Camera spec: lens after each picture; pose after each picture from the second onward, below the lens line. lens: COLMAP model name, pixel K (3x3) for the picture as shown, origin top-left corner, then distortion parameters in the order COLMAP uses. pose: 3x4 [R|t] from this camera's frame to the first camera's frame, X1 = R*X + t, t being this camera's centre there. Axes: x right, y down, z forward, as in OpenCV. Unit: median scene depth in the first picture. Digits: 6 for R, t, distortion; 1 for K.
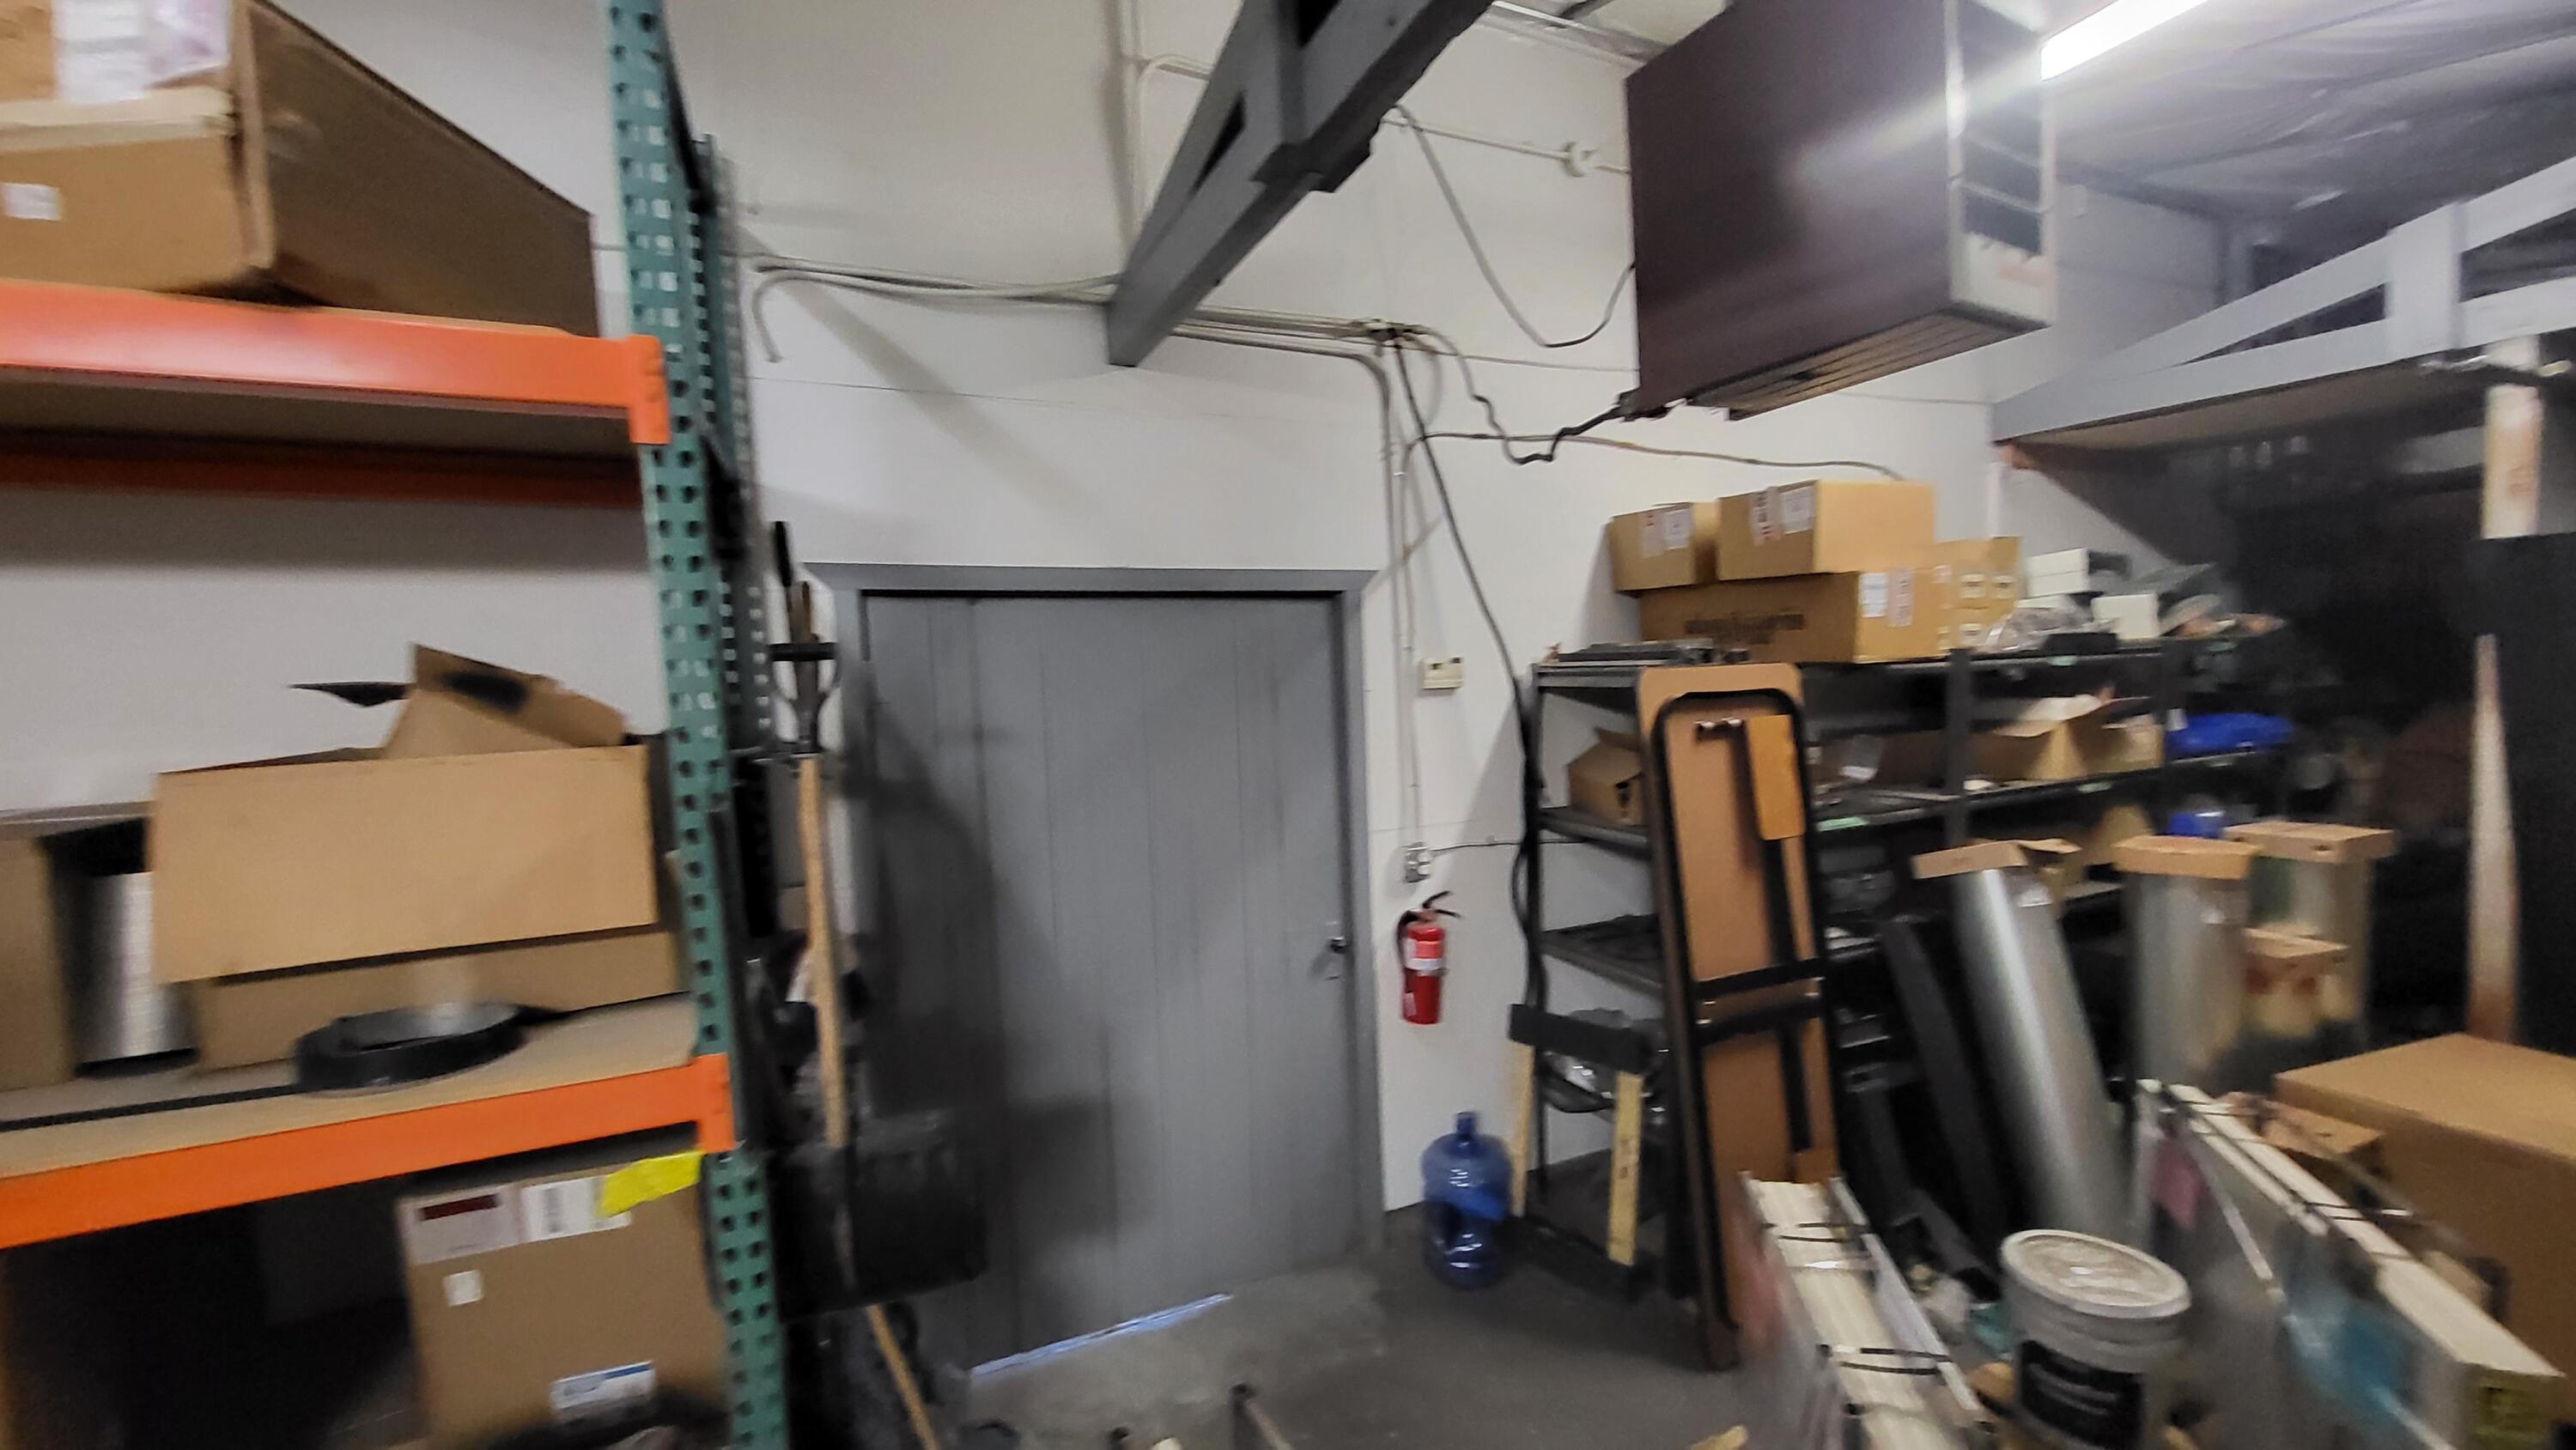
lens RADIAL K [[1044.4, 0, 1286.5], [0, 1044.4, 744.7], [0, 0, 1]] dist [0.012897, -0.000003]
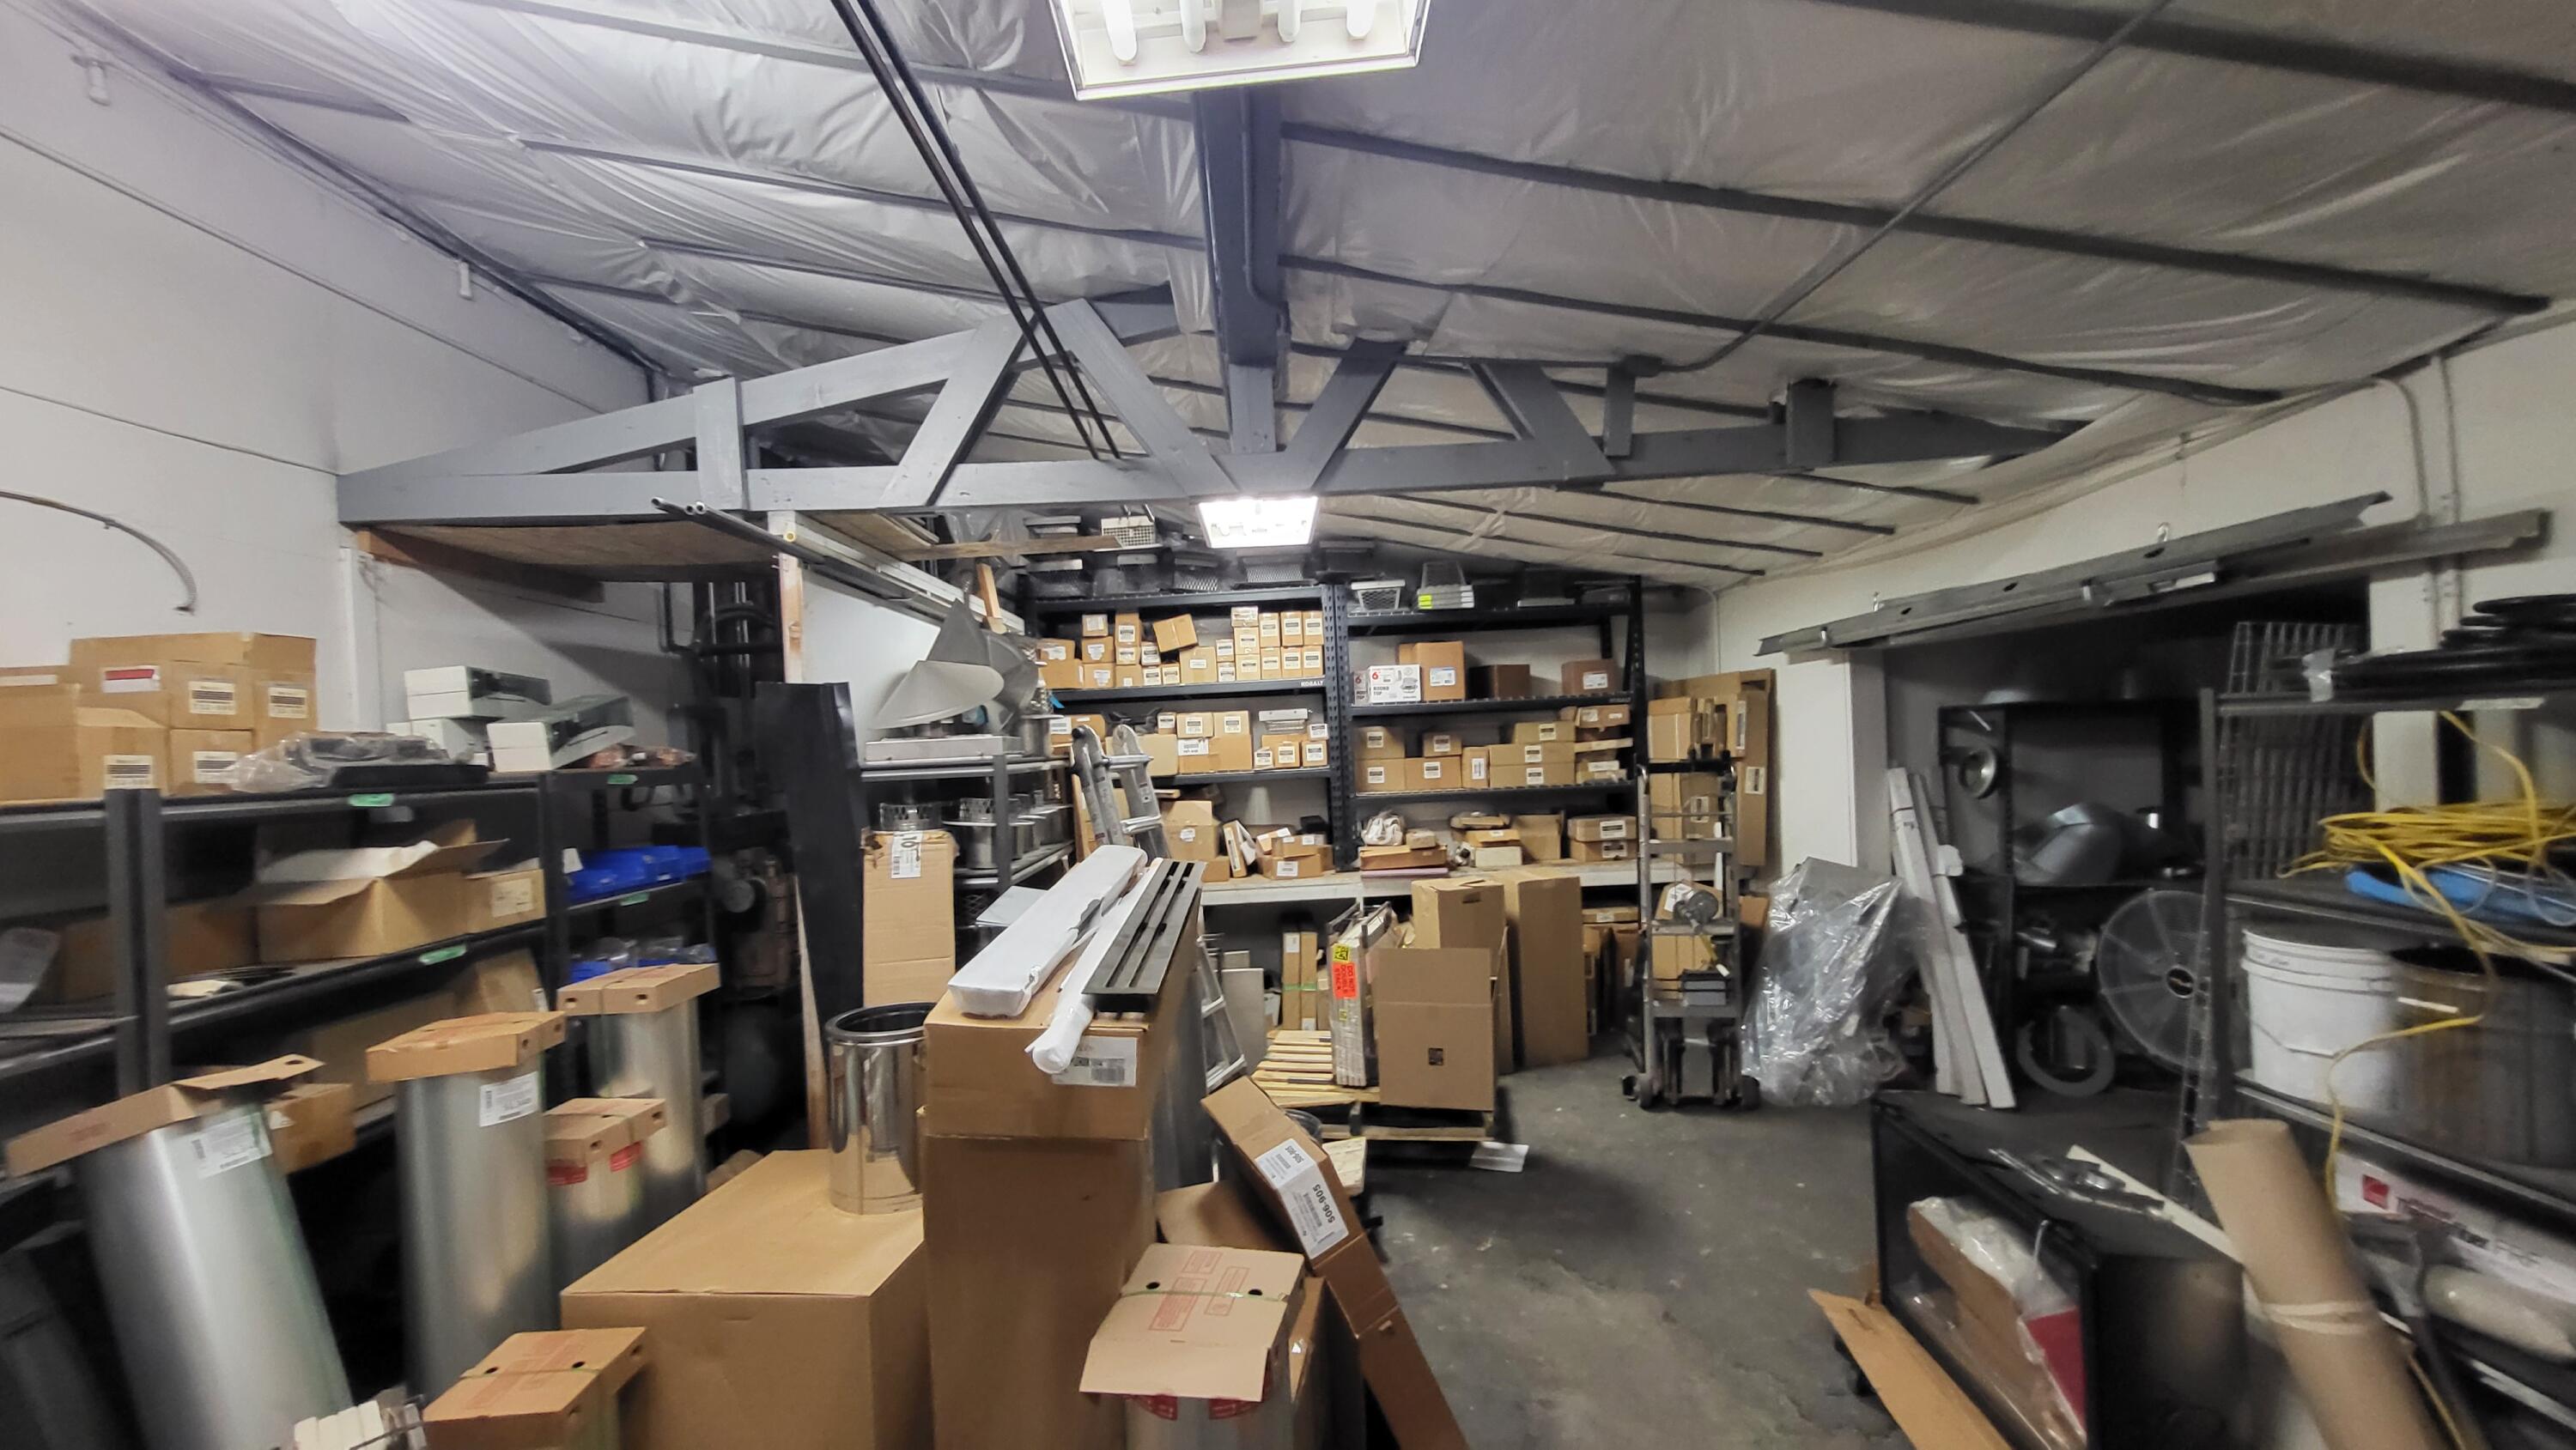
lens RADIAL K [[1016.7, 0, 1278.1], [0, 1016.7, 758.2], [0, 0, 1]] dist [0.002940, -0.000105]
pose [[0.423369, 0.011201, 0.905888, 0.393521], [0.086794, 0.994823, -0.052864, -0.015719], [-0.901790, 0.101006, 0.420205, 0.093132]]
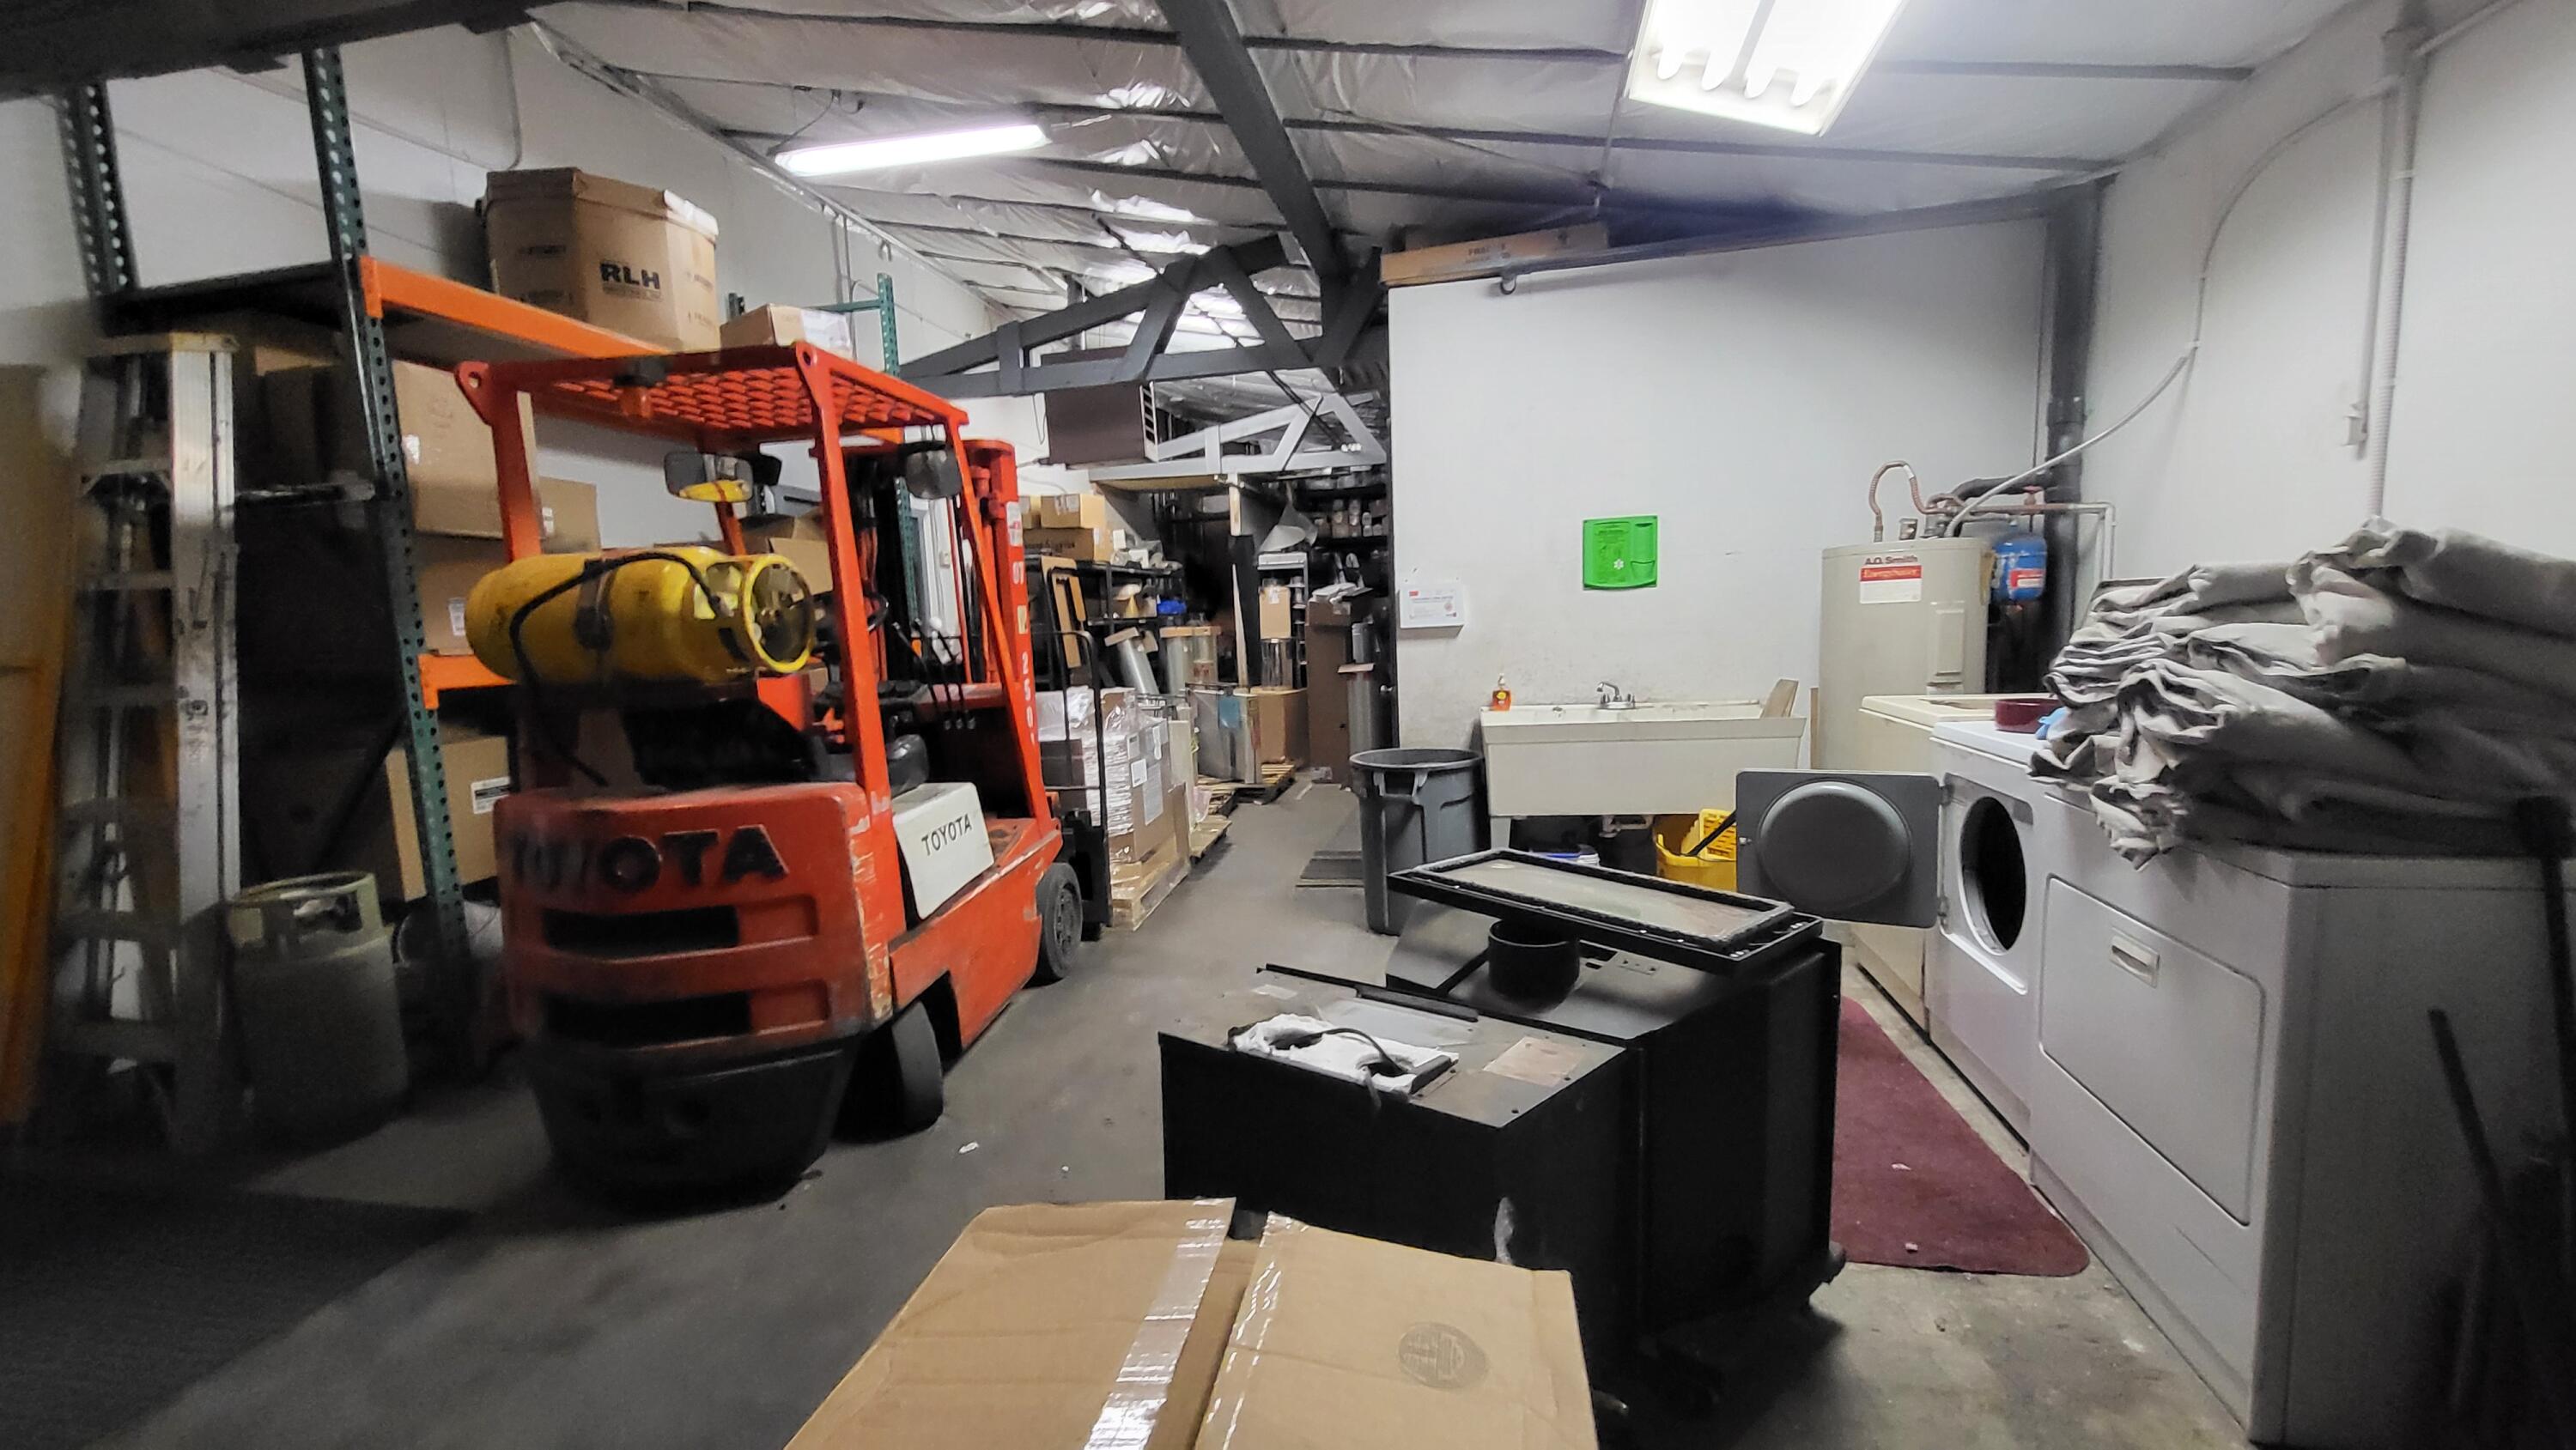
lens RADIAL K [[1027.6, 0, 1279.8], [0, 1027.6, 751.8], [0, 0, 1]] dist [0.000249, -0.000399]
pose [[0.615422, -0.087488, 0.783327, -1.271171], [0.065432, 0.996061, 0.059841, 0.283278], [-0.785477, 0.014428, 0.618722, -1.024847]]
